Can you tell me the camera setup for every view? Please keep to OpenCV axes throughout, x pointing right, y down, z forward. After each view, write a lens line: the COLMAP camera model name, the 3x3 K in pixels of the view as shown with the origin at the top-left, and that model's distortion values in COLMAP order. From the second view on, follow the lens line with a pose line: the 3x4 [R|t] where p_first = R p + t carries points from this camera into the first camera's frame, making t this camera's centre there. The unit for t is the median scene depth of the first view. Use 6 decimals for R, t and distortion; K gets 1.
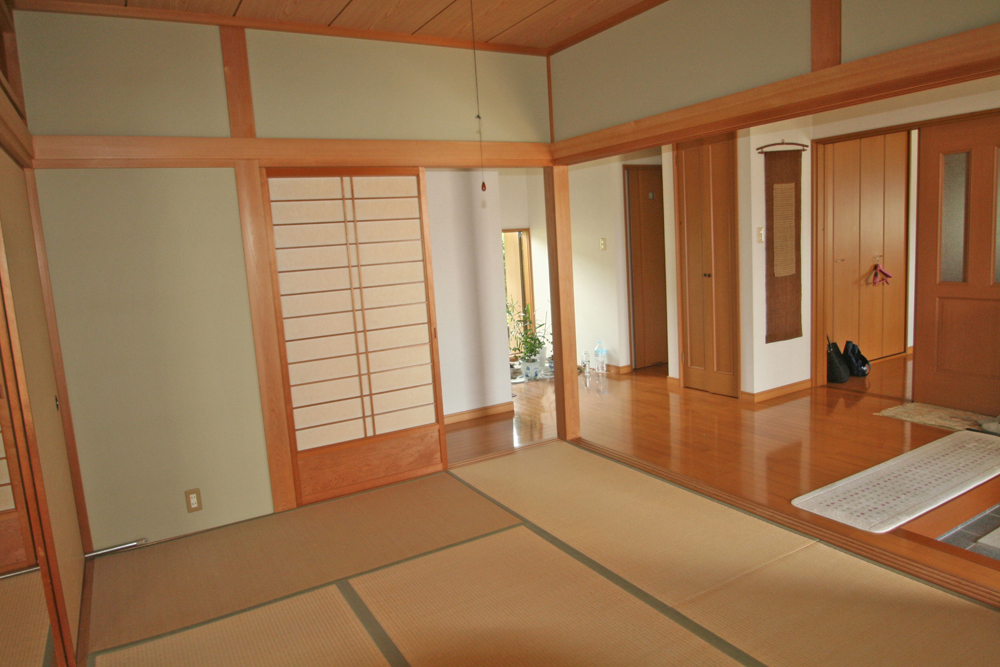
lens RADIAL K [[641.1, 0, 486.3], [0, 641.1, 334.3], [0, 0, 1]] dist [-0.054233, 0.008829]
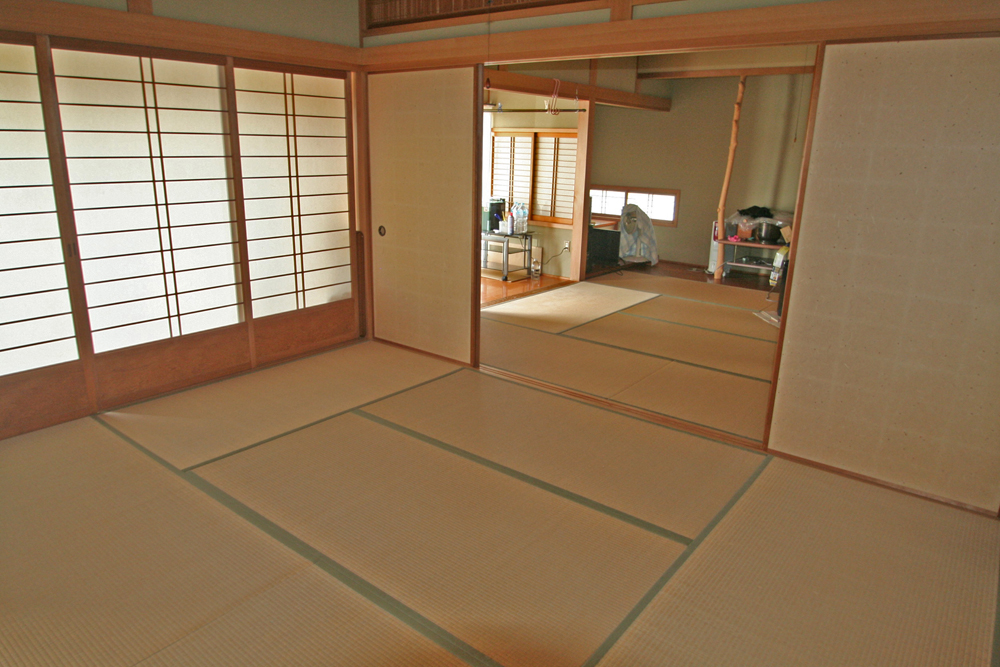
lens RADIAL K [[641.1, 0, 495.6], [0, 641.1, 334.2], [0, 0, 1]] dist [-0.054233, 0.008829]
pose [[0.919997, -0.028847, 0.390863, -0.332086], [-0.025059, 0.990918, 0.132116, 0.048221], [-0.391124, -0.131341, 0.910918, -0.197825]]
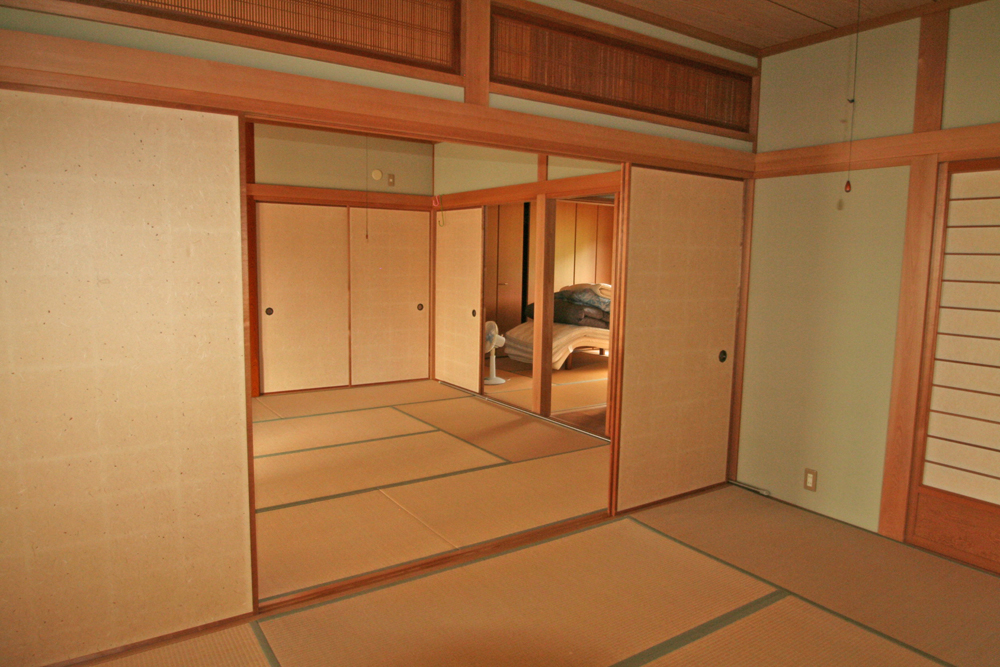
lens RADIAL K [[641.1, 0, 500.3], [0, 641.1, 333.2], [0, 0, 1]] dist [-0.054233, 0.008829]
pose [[0.074779, 0.179144, -0.980977, 0.476645], [-0.164583, 0.972457, 0.165042, -0.066870], [0.983525, 0.149111, 0.102203, 0.313140]]
